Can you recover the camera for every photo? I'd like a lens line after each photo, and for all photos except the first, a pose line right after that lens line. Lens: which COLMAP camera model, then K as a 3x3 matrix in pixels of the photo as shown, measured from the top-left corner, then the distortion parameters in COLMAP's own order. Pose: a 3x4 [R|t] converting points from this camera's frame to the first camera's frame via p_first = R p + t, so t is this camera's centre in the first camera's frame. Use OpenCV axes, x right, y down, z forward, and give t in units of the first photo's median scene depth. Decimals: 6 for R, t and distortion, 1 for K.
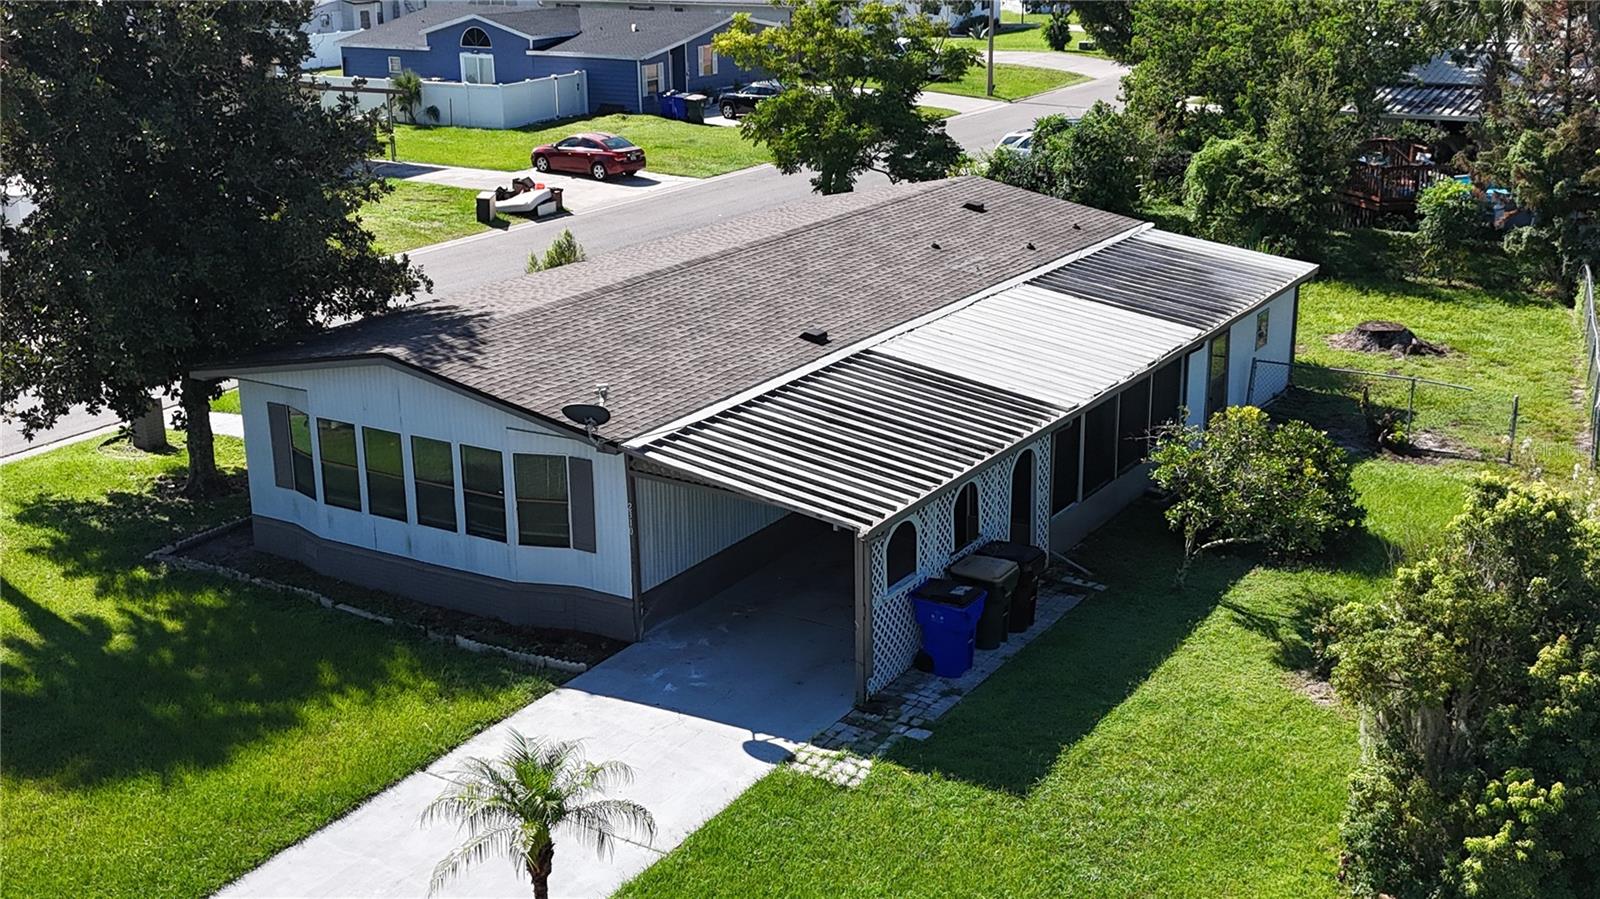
lens RADIAL K [[1838.3, 0, 823.0], [0, 1838.3, 448.7], [0, 0, 1]] dist [0.177370, -0.561316]
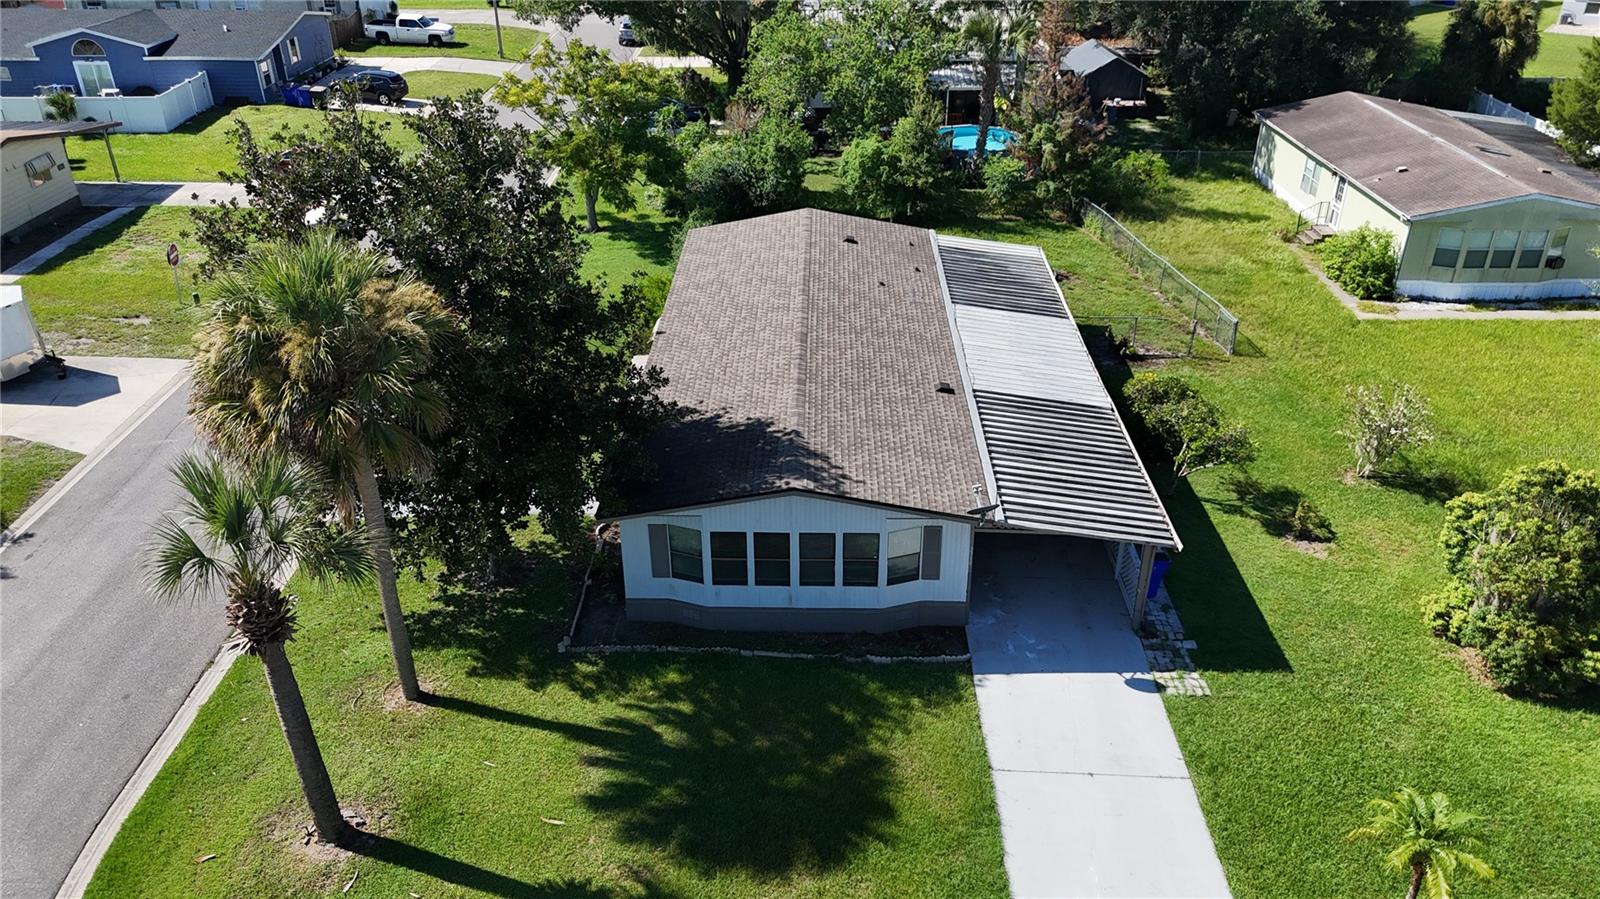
lens RADIAL K [[1183.9, 0, 808.1], [0, 1183.9, 450.3], [0, 0, 1]] dist [0.060309, -0.048055]
pose [[0.863494, -0.233347, 0.447133, -0.617388], [0.138071, 0.962036, 0.235422, -0.287092], [-0.485092, -0.141549, 0.862931, 0.208089]]
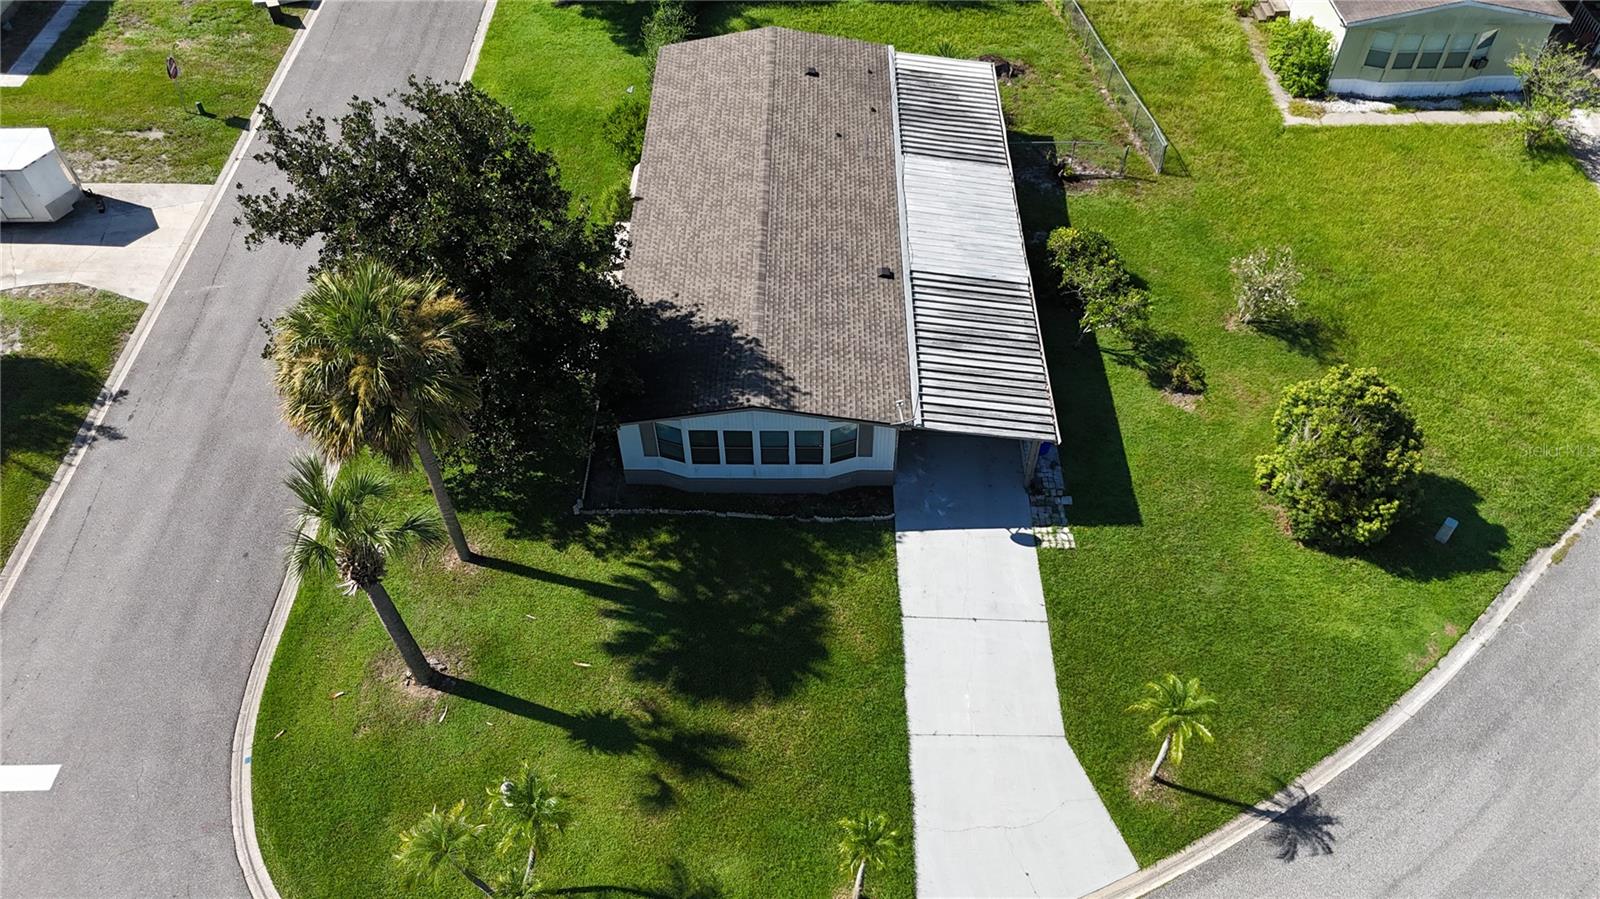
lens RADIAL K [[1175.0, 0, 808.3], [0, 1175.0, 457.9], [0, 0, 1]] dist [0.083031, -0.094162]
pose [[0.859144, -0.377535, 0.345456, -0.592041], [0.142455, 0.824830, 0.547140, -0.610455], [-0.491507, -0.420860, 0.762429, 0.086455]]
